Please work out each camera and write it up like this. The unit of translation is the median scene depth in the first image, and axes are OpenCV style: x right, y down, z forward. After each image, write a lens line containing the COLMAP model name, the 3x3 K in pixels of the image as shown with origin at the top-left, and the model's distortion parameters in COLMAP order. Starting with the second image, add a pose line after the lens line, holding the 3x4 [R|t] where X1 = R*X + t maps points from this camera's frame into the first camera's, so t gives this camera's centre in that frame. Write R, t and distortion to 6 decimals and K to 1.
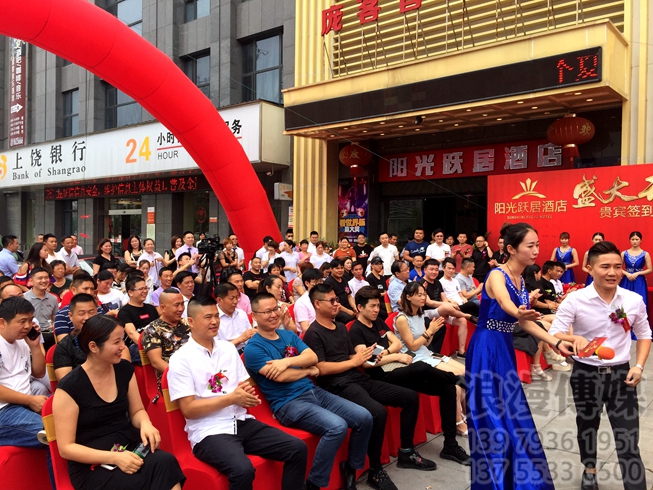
lens RADIAL K [[559.4, 0, 326.5], [0, 559.4, 245.0], [0, 0, 1]] dist [0.103417, -0.143030]
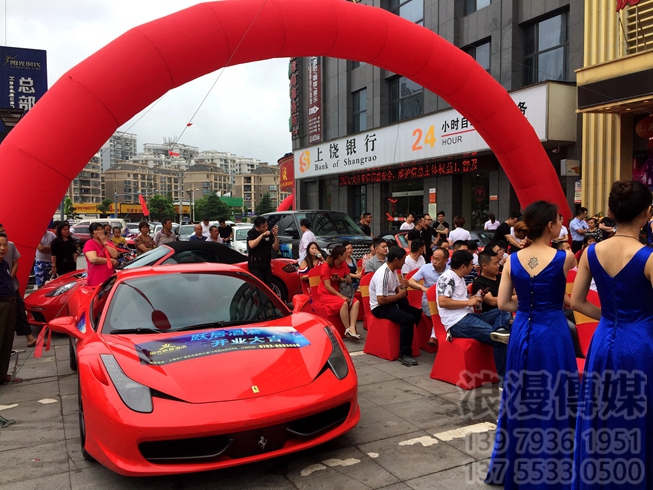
lens RADIAL K [[559.4, 0, 326.5], [0, 559.4, 245.0], [0, 0, 1]] dist [0.103417, -0.143030]
pose [[0.902488, 0.020607, -0.430222, -0.019867], [-0.009768, 0.999577, 0.027389, 0.016250], [0.430605, -0.020516, 0.902307, -0.099263]]
